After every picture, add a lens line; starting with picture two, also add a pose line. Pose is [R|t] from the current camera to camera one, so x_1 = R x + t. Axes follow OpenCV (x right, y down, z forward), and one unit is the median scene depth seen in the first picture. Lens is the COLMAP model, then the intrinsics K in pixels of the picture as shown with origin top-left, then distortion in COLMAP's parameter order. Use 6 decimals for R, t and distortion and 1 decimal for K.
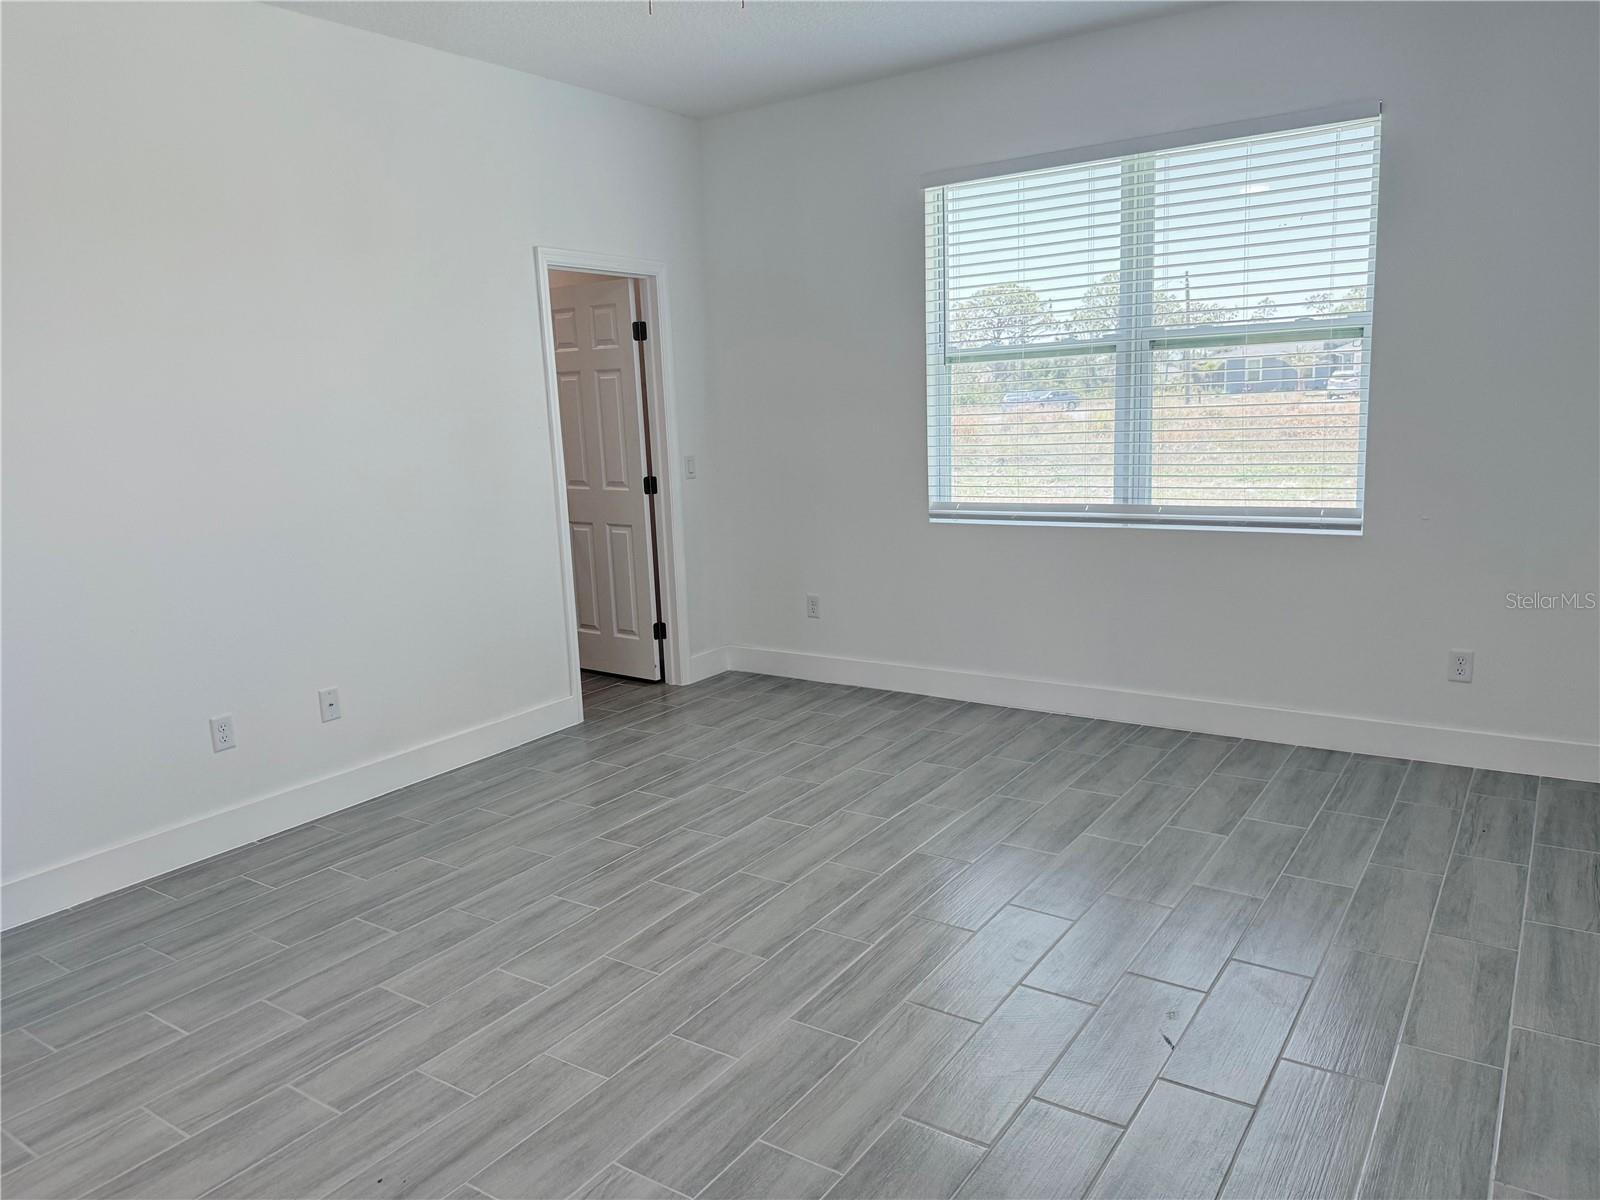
lens RADIAL K [[1121.5, 0, 823.3], [0, 1121.5, 584.5], [0, 0, 1]] dist [0.051188, -0.071603]
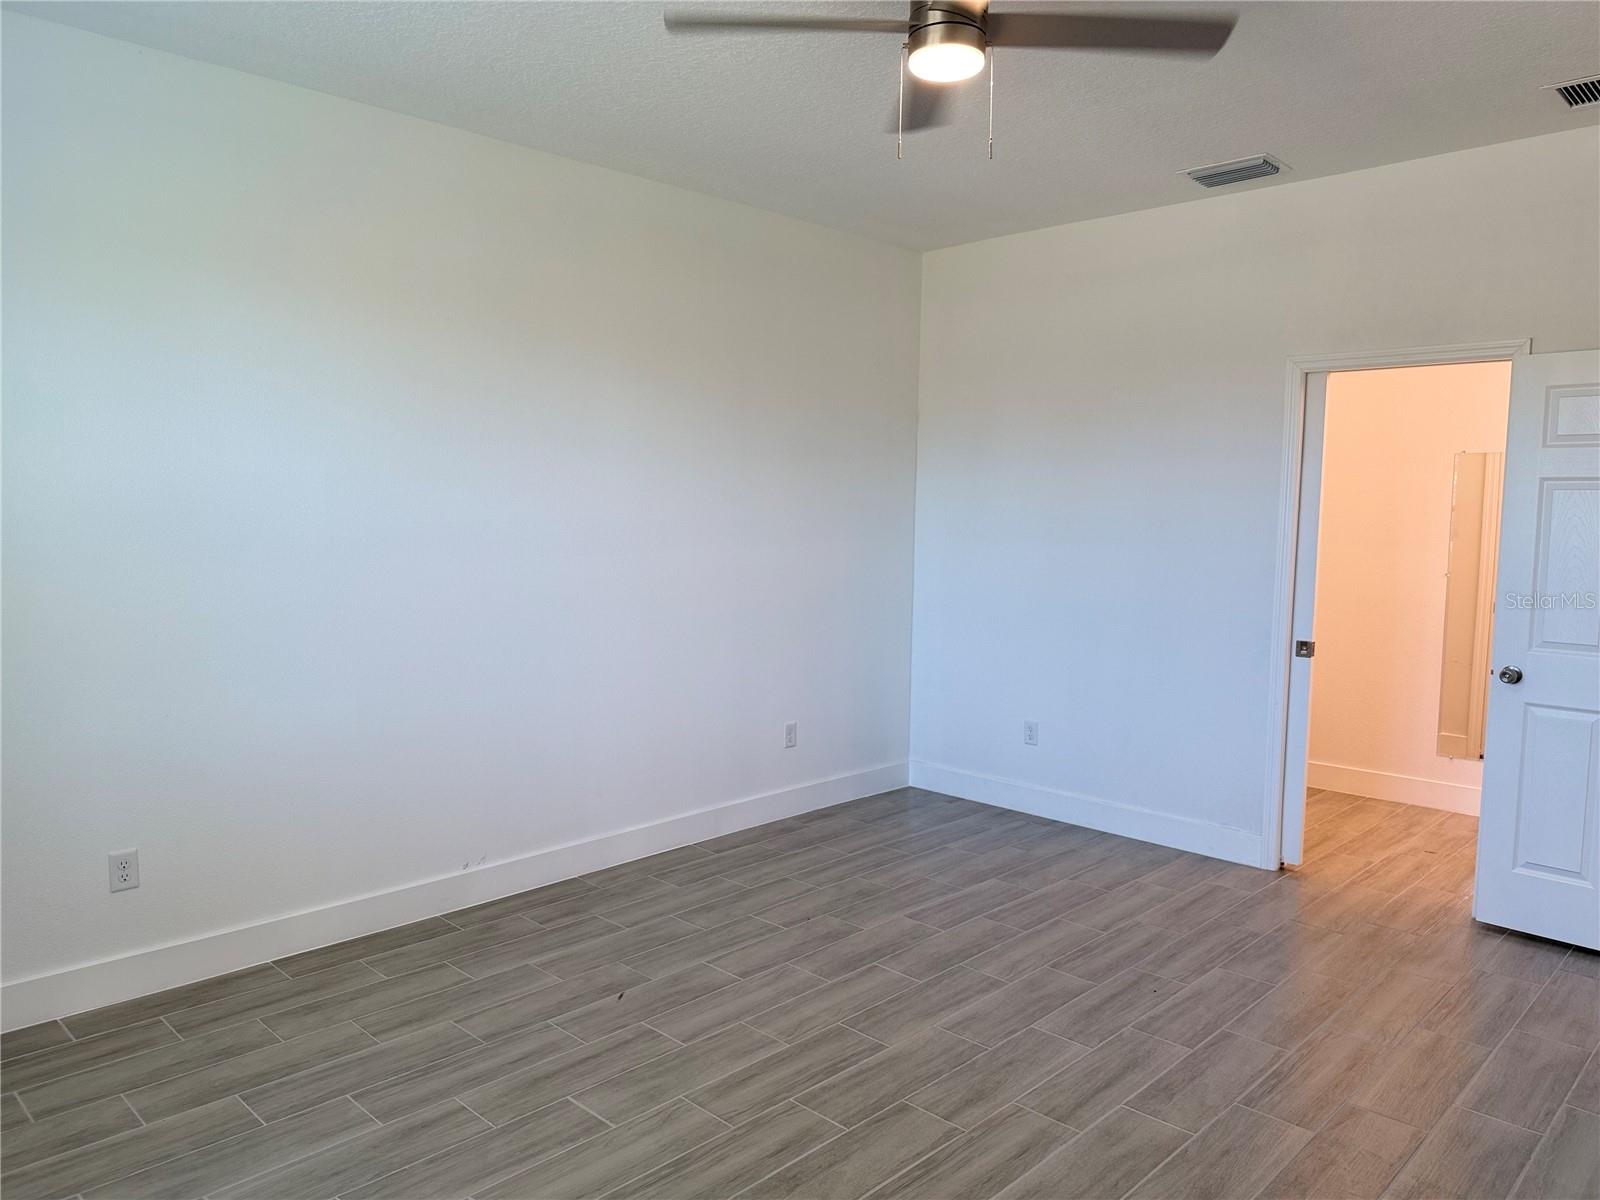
lens RADIAL K [[1121.5, 0, 802.7], [0, 1121.5, 615.2], [0, 0, 1]] dist [0.051188, -0.071603]
pose [[-0.980637, 0.013189, 0.195389, -0.112989], [0.061565, 0.967906, 0.243656, -0.221922], [-0.185904, 0.250967, -0.949976, 1.293102]]
